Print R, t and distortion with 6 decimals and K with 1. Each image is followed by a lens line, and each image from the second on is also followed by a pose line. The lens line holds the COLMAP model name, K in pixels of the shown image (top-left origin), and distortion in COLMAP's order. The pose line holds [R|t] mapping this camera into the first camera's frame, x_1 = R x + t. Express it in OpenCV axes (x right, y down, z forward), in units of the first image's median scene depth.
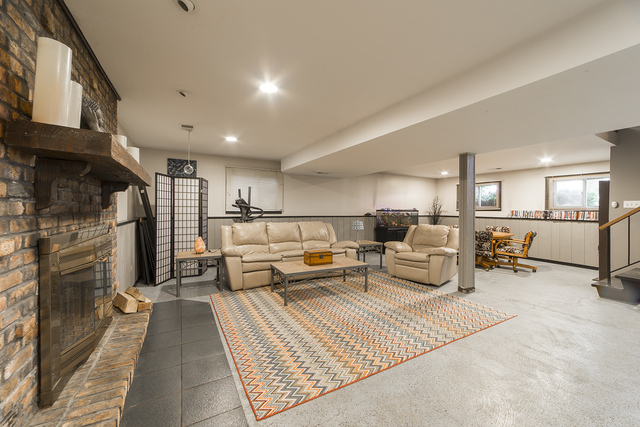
lens RADIAL K [[261.8, 0, 308.7], [0, 261.8, 208.2], [0, 0, 1]] dist [0.000251, -0.000064]
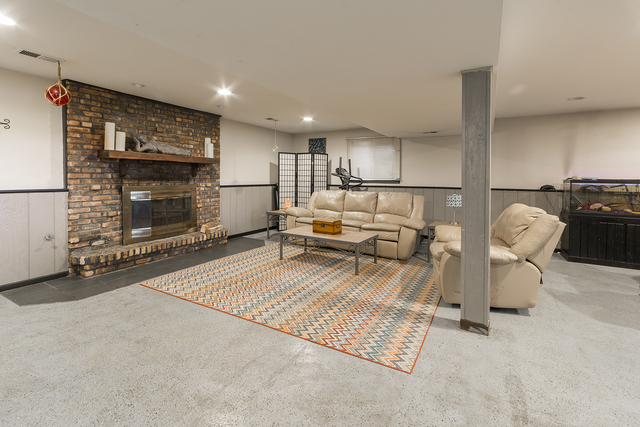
lens RADIAL K [[280.9, 0, 321.2], [0, 280.9, 183.1], [0, 0, 1]] dist [-0.002032, -0.000101]
pose [[0.526443, 0.012701, -0.850116, 0.834743], [-0.001313, 0.999899, 0.014126, 0.009252], [0.850210, -0.006320, 0.526406, 0.386289]]
